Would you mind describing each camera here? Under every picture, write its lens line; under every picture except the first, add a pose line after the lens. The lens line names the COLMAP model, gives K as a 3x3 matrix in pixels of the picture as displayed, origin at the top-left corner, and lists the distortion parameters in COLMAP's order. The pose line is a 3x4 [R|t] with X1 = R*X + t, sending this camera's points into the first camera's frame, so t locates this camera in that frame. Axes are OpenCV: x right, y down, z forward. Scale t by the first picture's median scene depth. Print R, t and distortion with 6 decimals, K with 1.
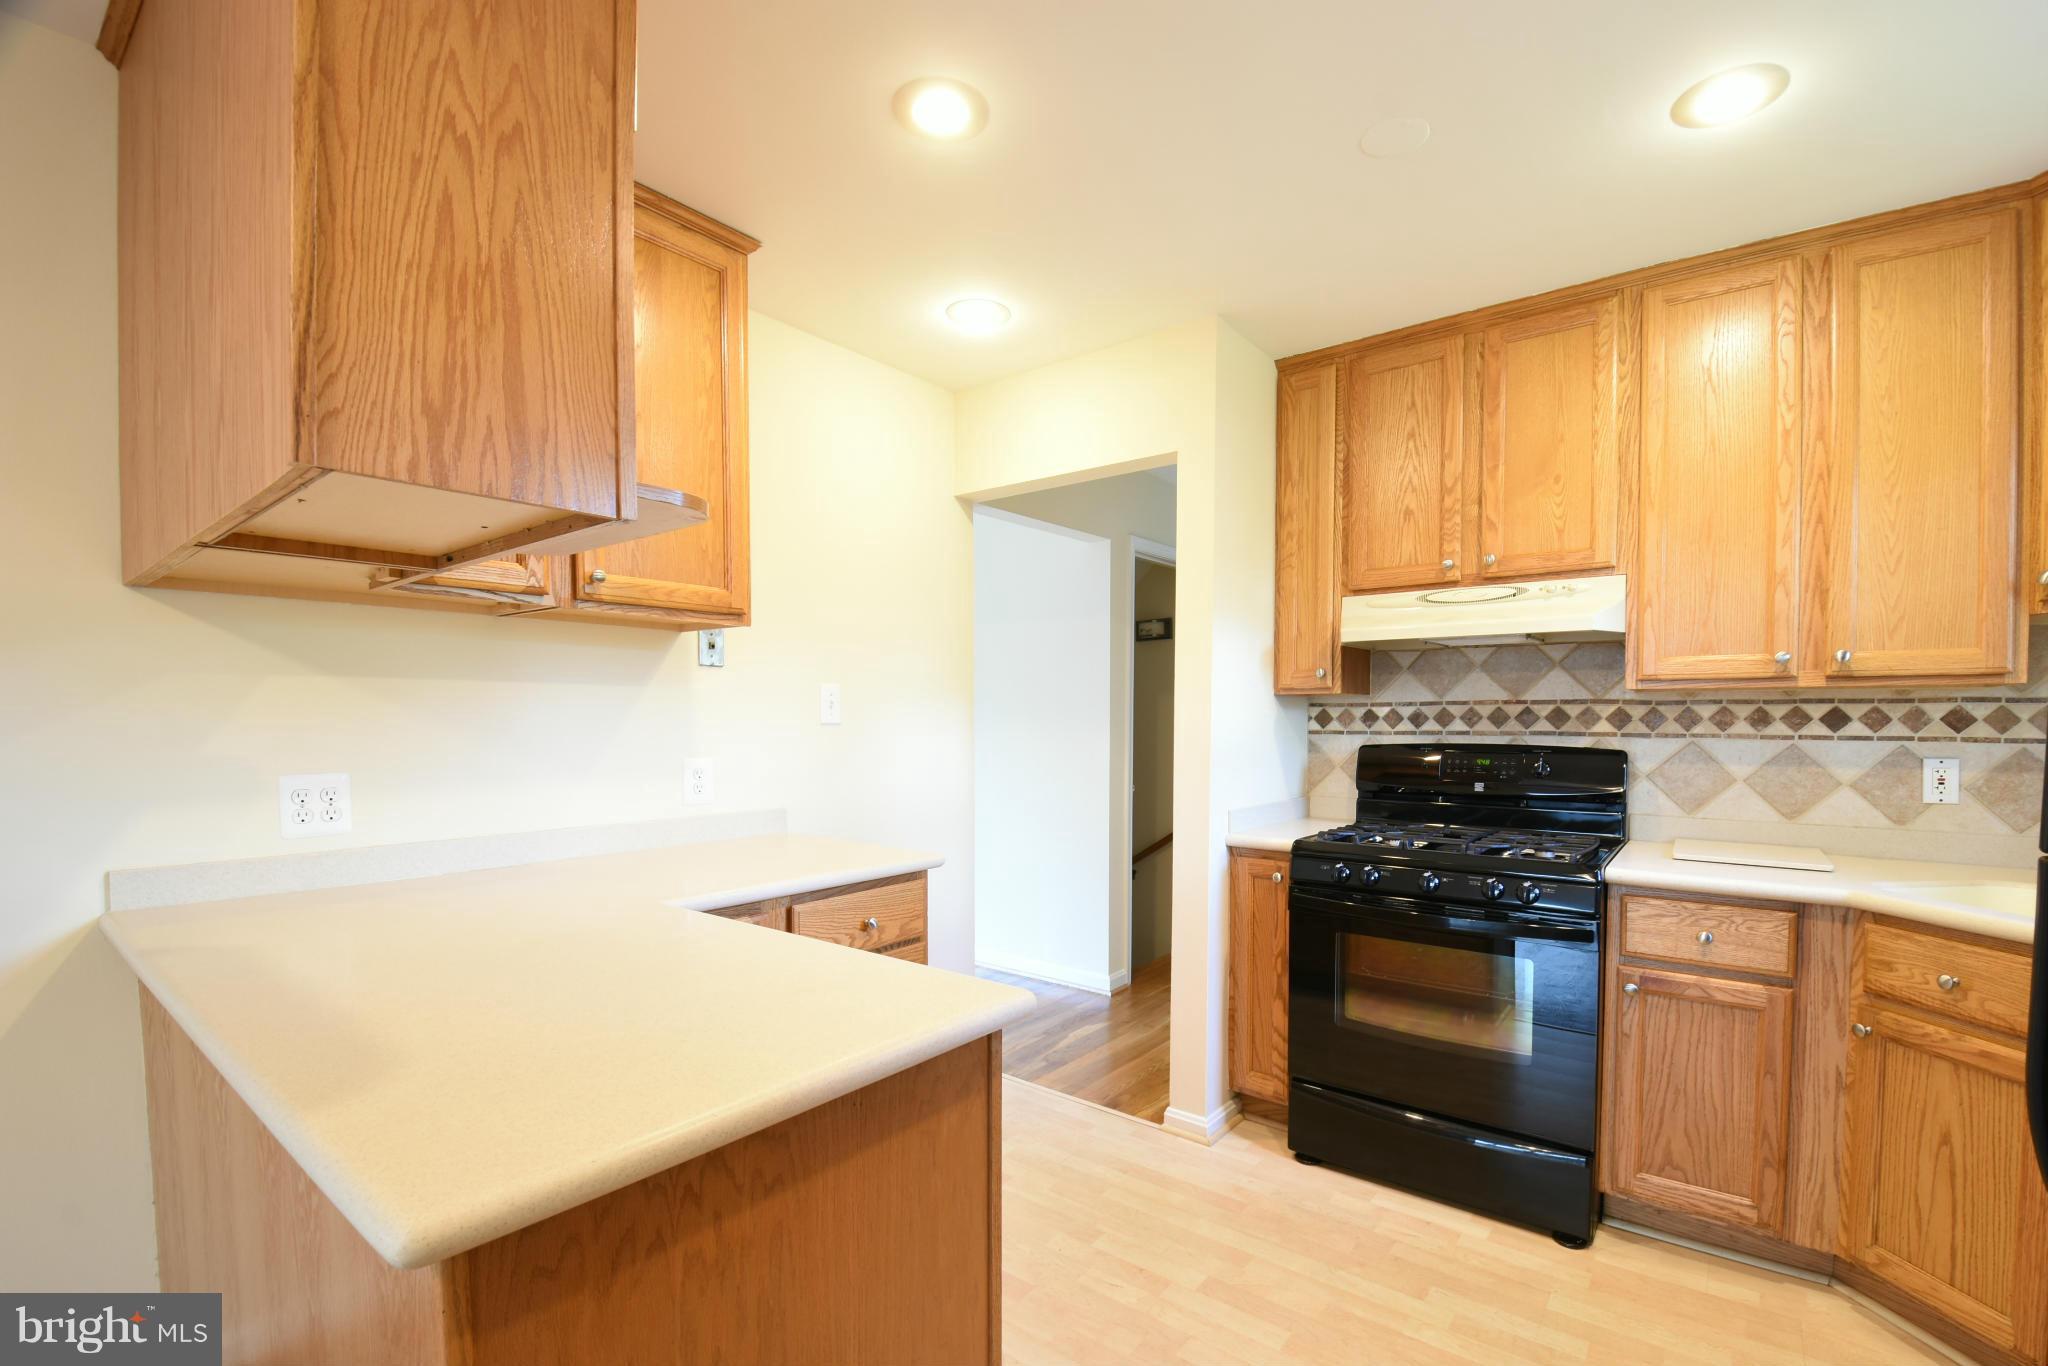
lens RADIAL K [[902.0, 0, 1052.2], [0, 902.0, 748.4], [0, 0, 1]] dist [0.013733, -0.019291]
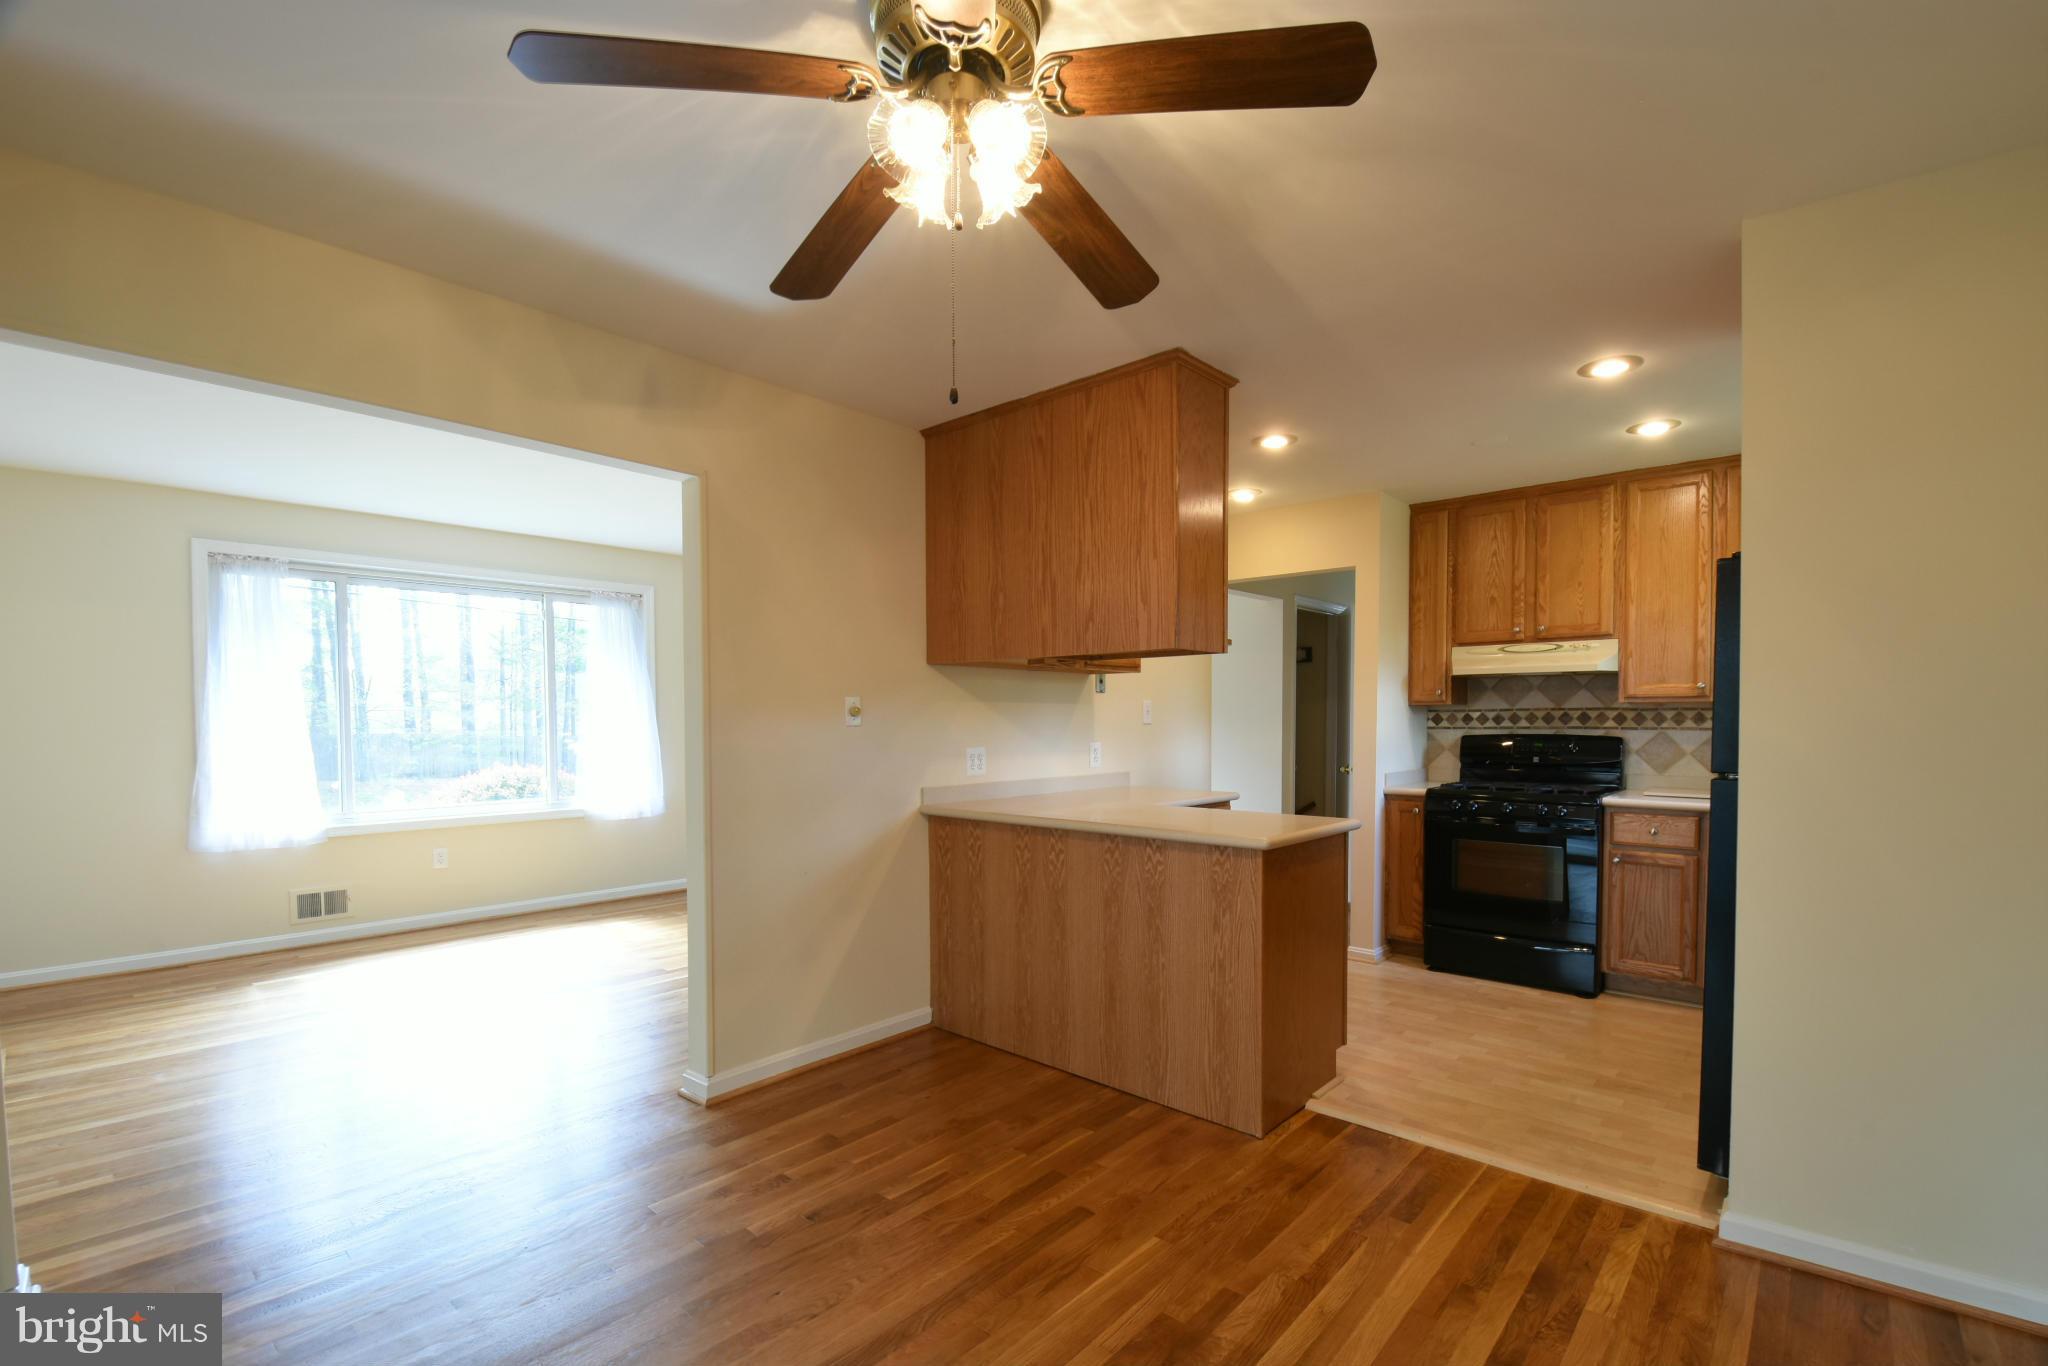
lens RADIAL K [[902.0, 0, 1052.2], [0, 902.0, 748.4], [0, 0, 1]] dist [0.013733, -0.019291]
pose [[0.997996, -0.002184, -0.063234, -0.352780], [0.002092, 0.999997, -0.001522, 0.024610], [0.063237, 0.001386, 0.997998, -0.811242]]
